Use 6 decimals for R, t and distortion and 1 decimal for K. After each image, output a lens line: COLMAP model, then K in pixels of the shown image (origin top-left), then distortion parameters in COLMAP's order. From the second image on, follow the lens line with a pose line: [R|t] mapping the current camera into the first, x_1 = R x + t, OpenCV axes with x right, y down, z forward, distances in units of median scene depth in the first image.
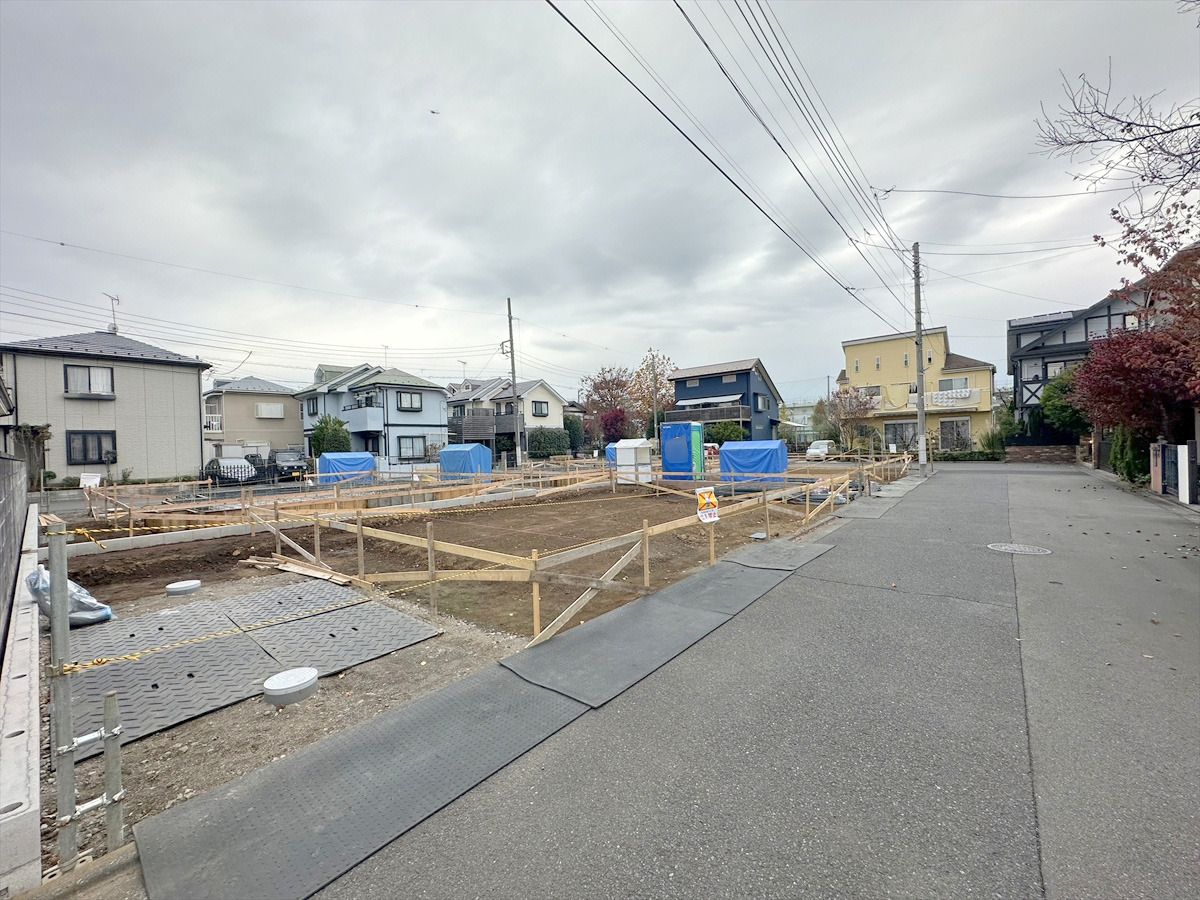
lens RADIAL K [[477.4, 0, 600.4], [0, 477.4, 450.0], [0, 0, 1]] dist [-0.001473, 0.000458]
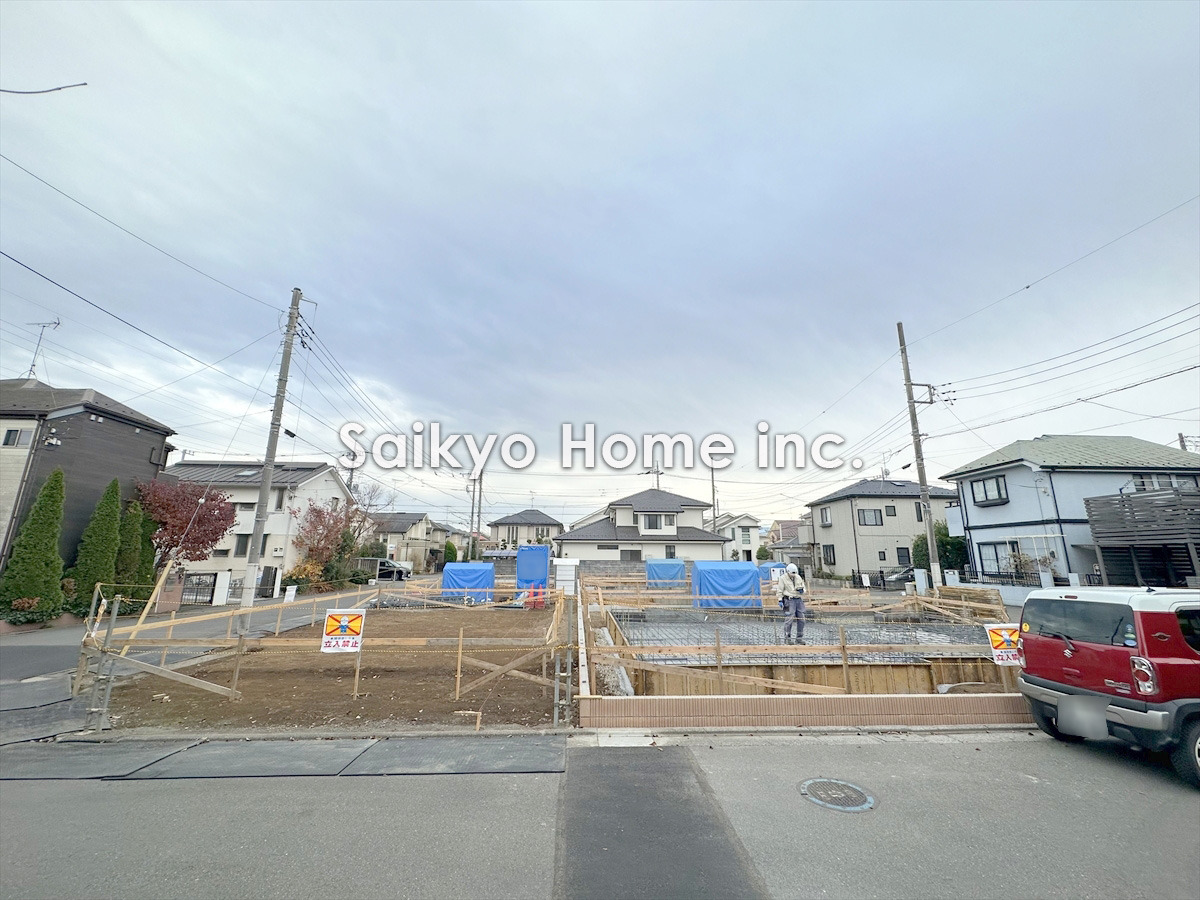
lens RADIAL K [[477.4, 0, 604.1], [0, 477.4, 446.5], [0, 0, 1]] dist [-0.001473, 0.000458]
pose [[-0.734492, -0.130820, -0.665888, 0.740968], [0.009426, 0.979182, -0.202767, -0.045778], [0.678551, -0.155208, -0.717968, 1.728805]]
